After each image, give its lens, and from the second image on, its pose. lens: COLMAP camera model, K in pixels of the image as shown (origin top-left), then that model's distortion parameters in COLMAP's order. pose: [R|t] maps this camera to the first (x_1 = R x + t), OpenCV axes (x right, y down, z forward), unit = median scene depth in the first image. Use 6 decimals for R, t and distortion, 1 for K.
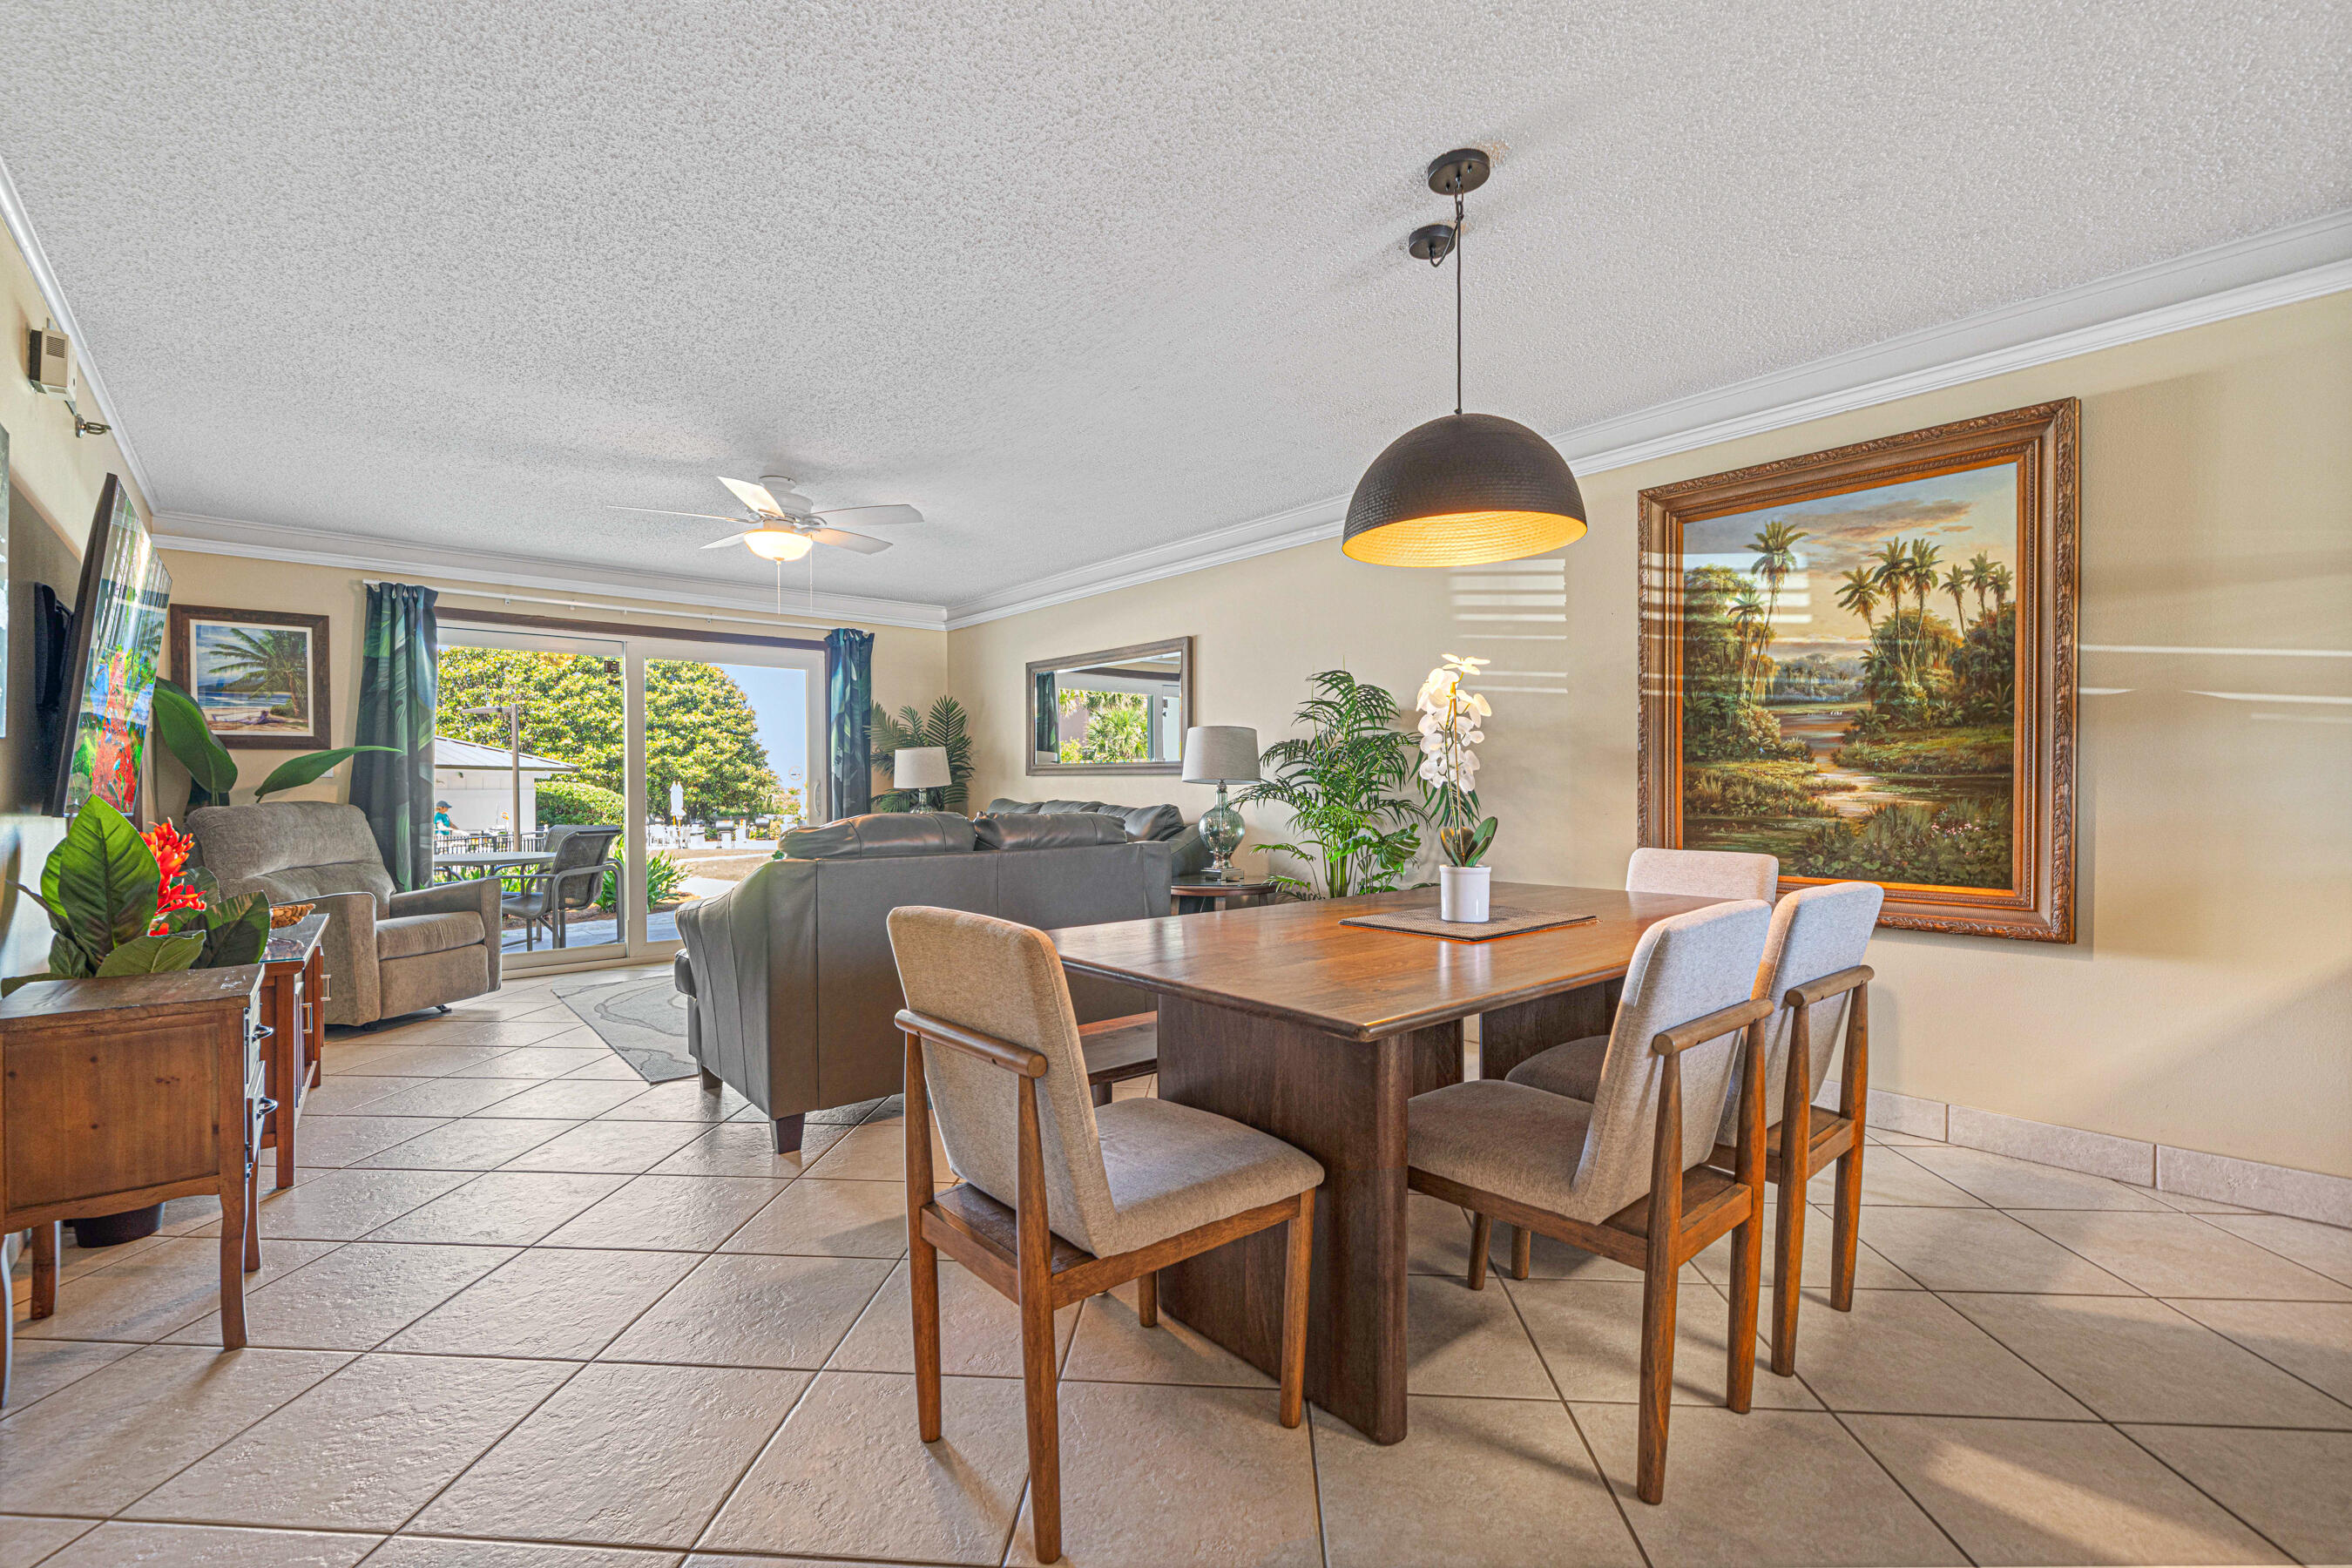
lens RADIAL K [[1024.2, 0, 1182.8], [0, 1024.2, 790.9], [0, 0, 1]] dist [-0.013313, -0.001011]
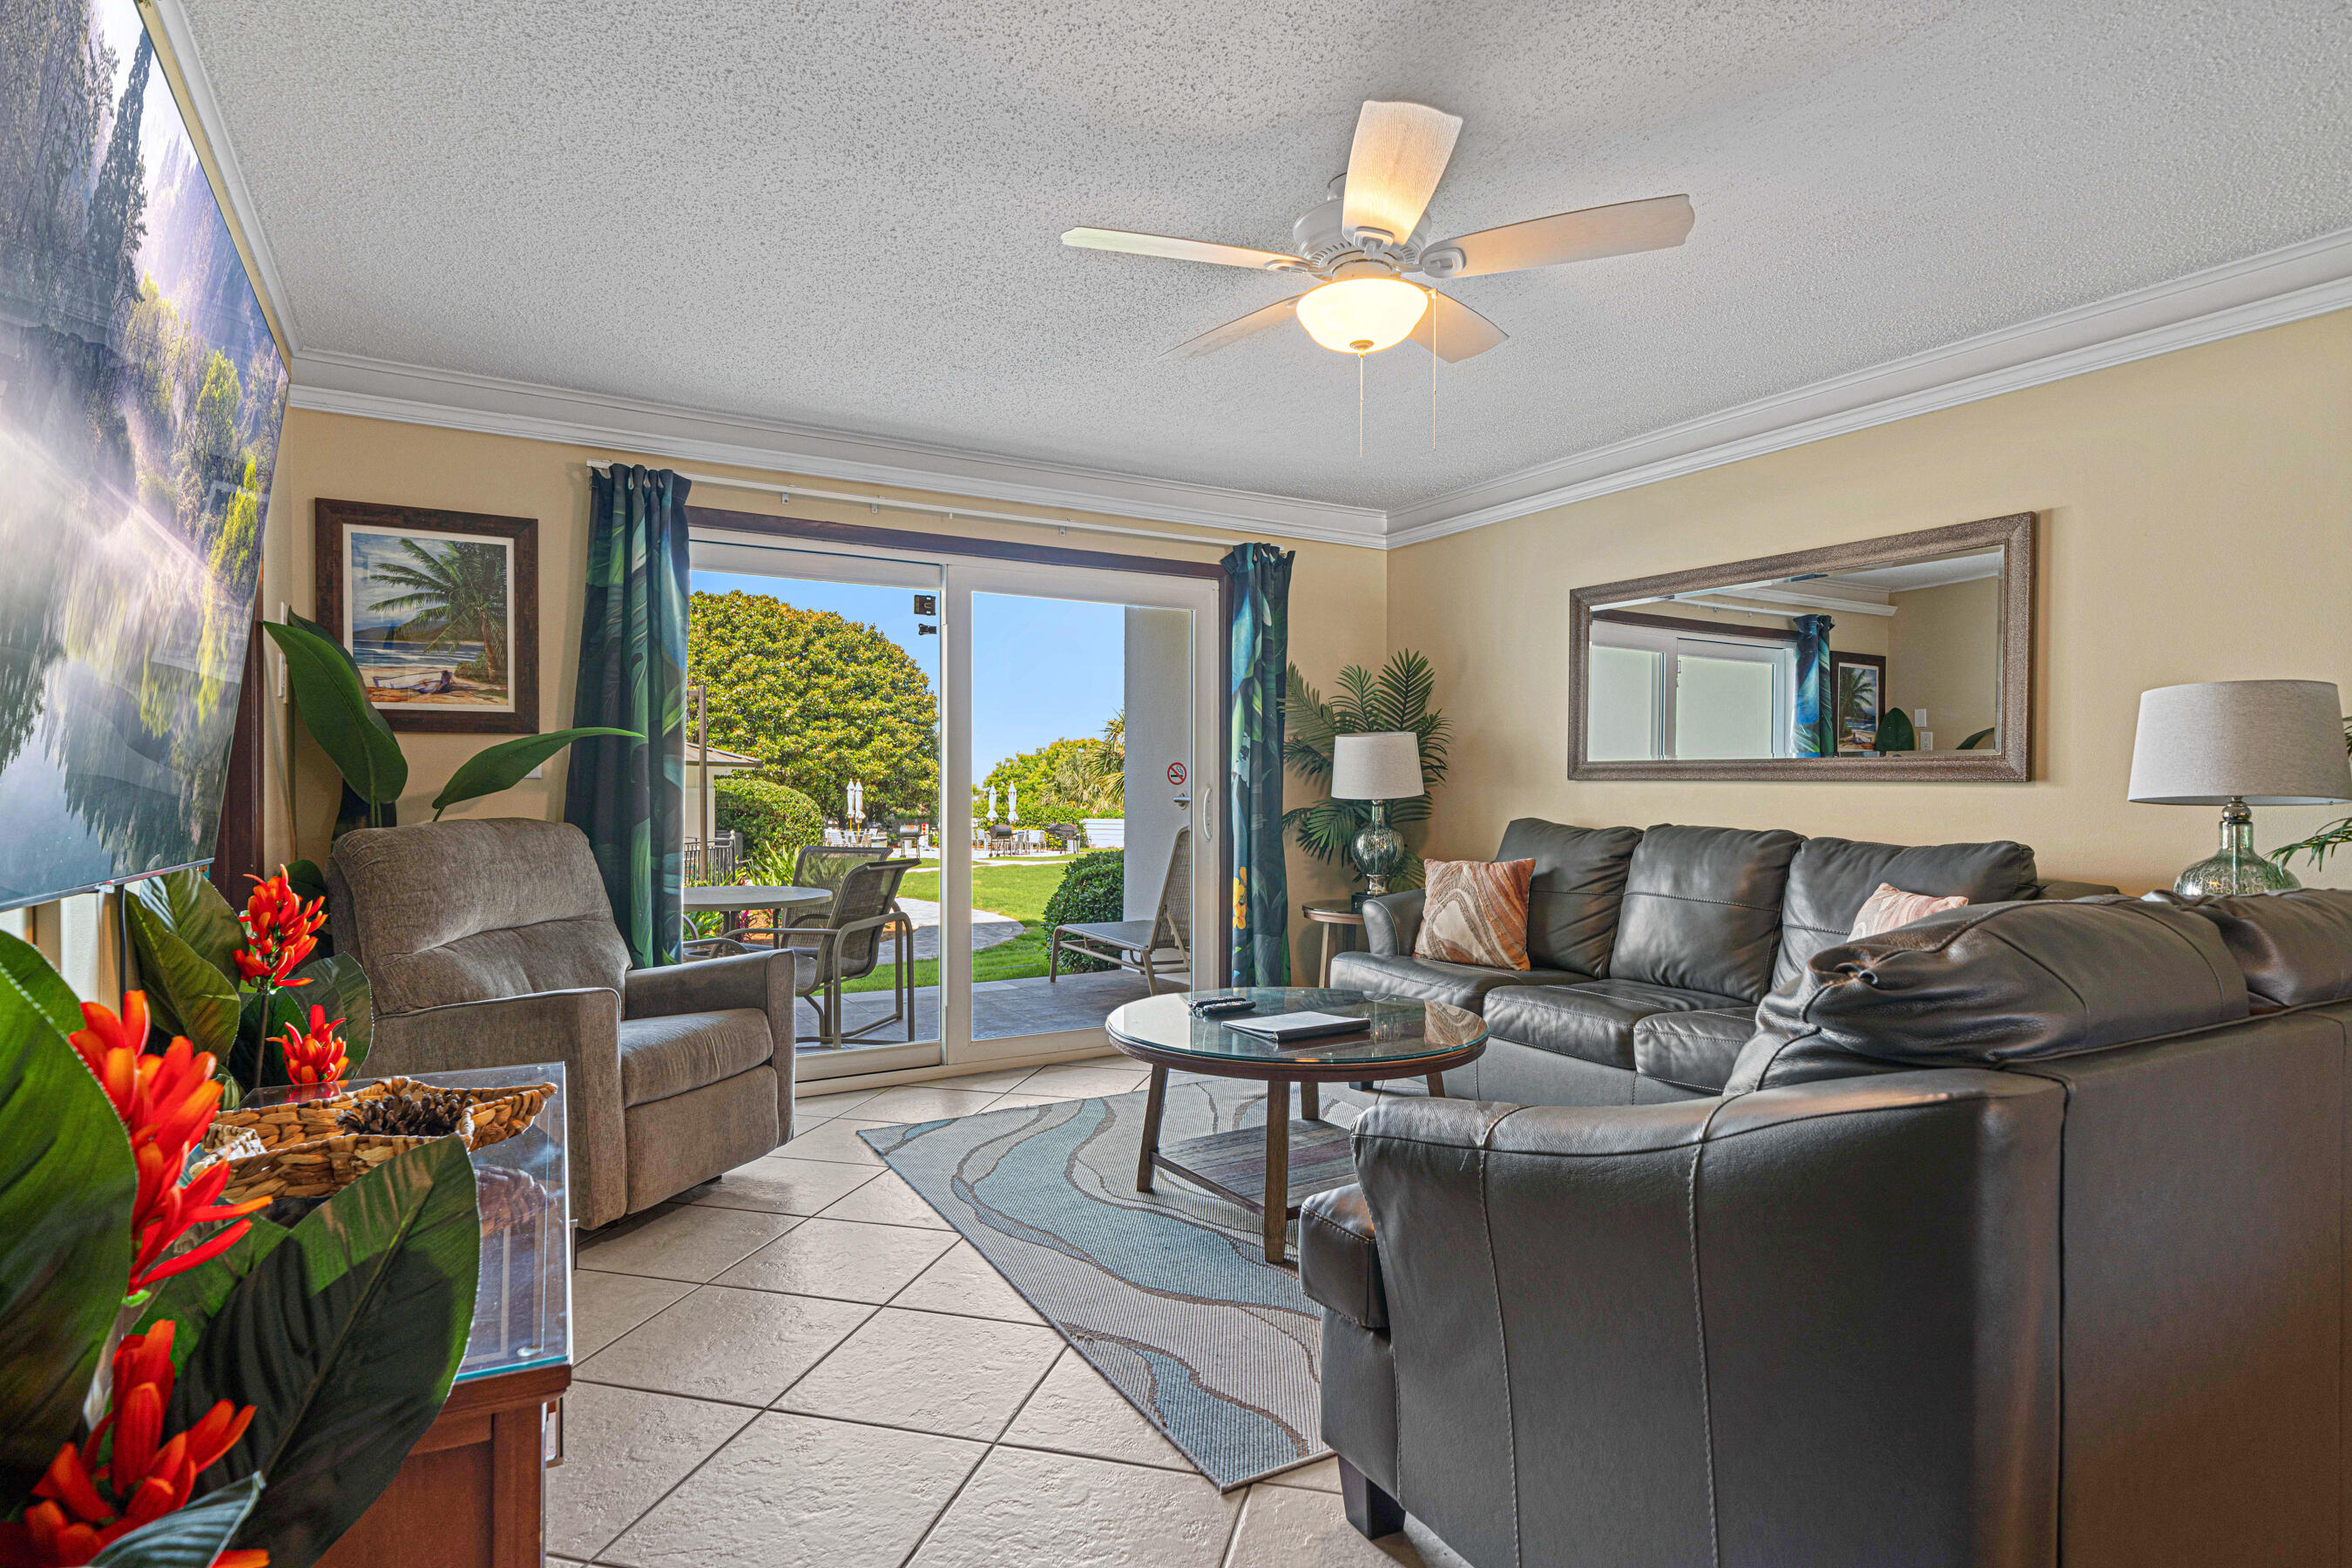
lens RADIAL K [[1214.1, 0, 1168.4], [0, 1214.1, 792.2], [0, 0, 1]] dist [-0.026687, 0.000605]
pose [[0.981737, 0.008265, -0.190065, -0.305353], [-0.008183, 0.999966, 0.001213, -0.008645], [0.190069, 0.000365, 0.981771, 0.331344]]
